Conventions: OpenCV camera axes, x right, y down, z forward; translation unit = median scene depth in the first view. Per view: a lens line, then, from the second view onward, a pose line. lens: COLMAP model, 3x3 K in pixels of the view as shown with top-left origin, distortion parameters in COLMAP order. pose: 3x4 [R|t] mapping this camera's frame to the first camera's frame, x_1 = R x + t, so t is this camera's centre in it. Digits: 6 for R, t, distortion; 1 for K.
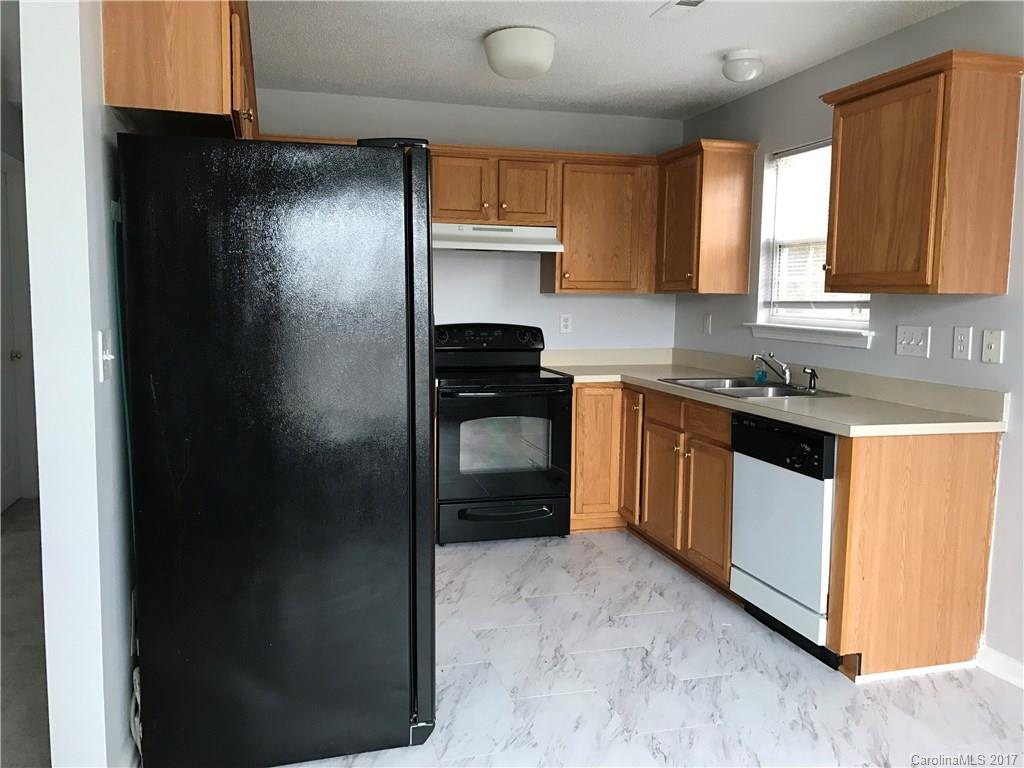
lens RADIAL K [[837.0, 0, 504.5], [0, 837.0, 380.8], [0, 0, 1]] dist [0.019891, -0.001920]
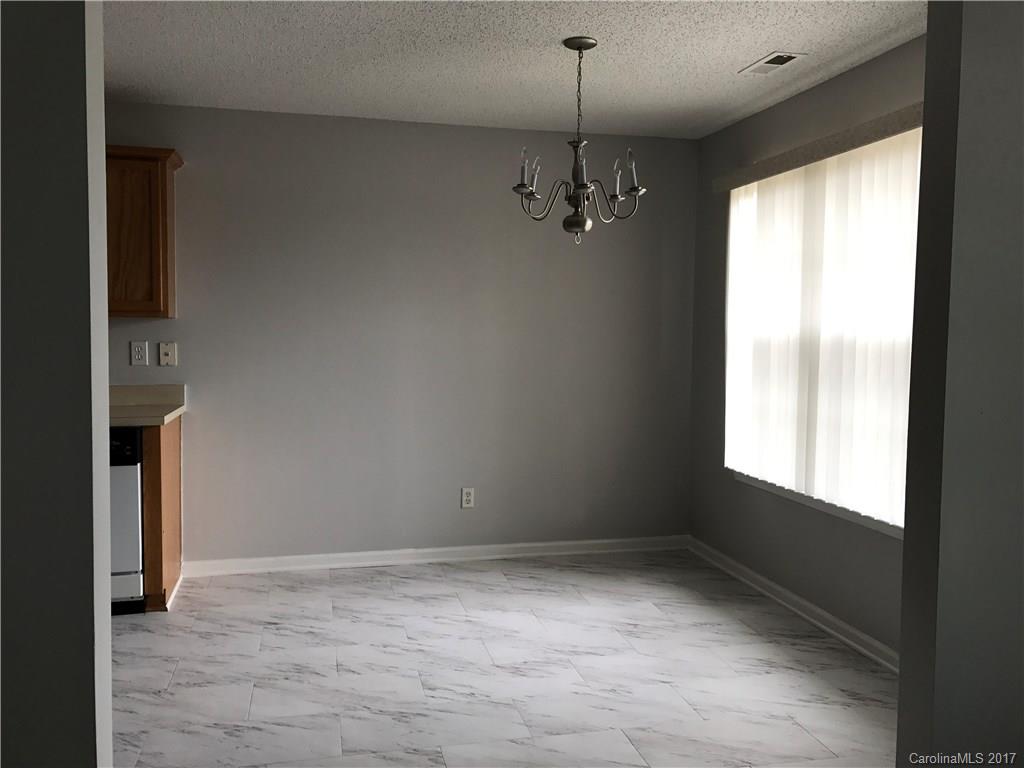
lens RADIAL K [[837.0, 0, 504.5], [0, 837.0, 380.8], [0, 0, 1]] dist [0.019891, -0.001920]
pose [[0.038666, -0.071361, 0.996701, -0.775592], [0.085076, 0.994060, 0.067871, -0.041436], [-0.995624, 0.082171, 0.044508, 0.348130]]
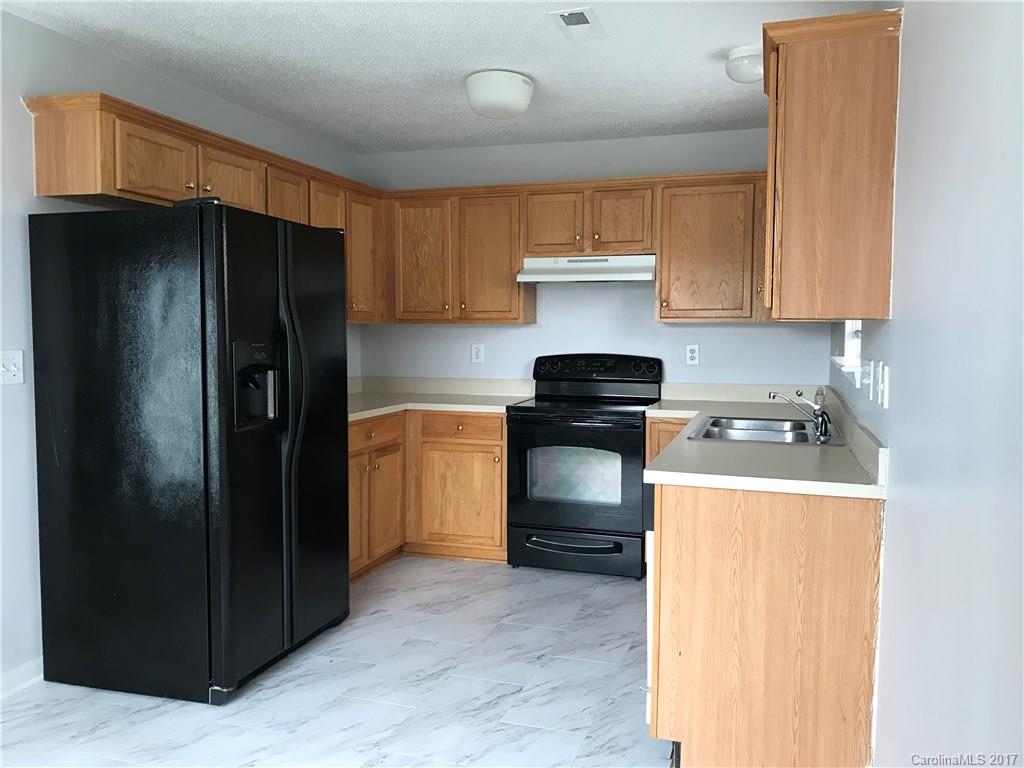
lens RADIAL K [[837.0, 0, 504.5], [0, 837.0, 380.8], [0, 0, 1]] dist [0.019891, -0.001920]
pose [[0.835977, 0.027573, -0.548072, 0.668427], [-0.049707, 0.998436, -0.025588, -0.008731], [0.546509, 0.048634, 0.836040, 0.162699]]
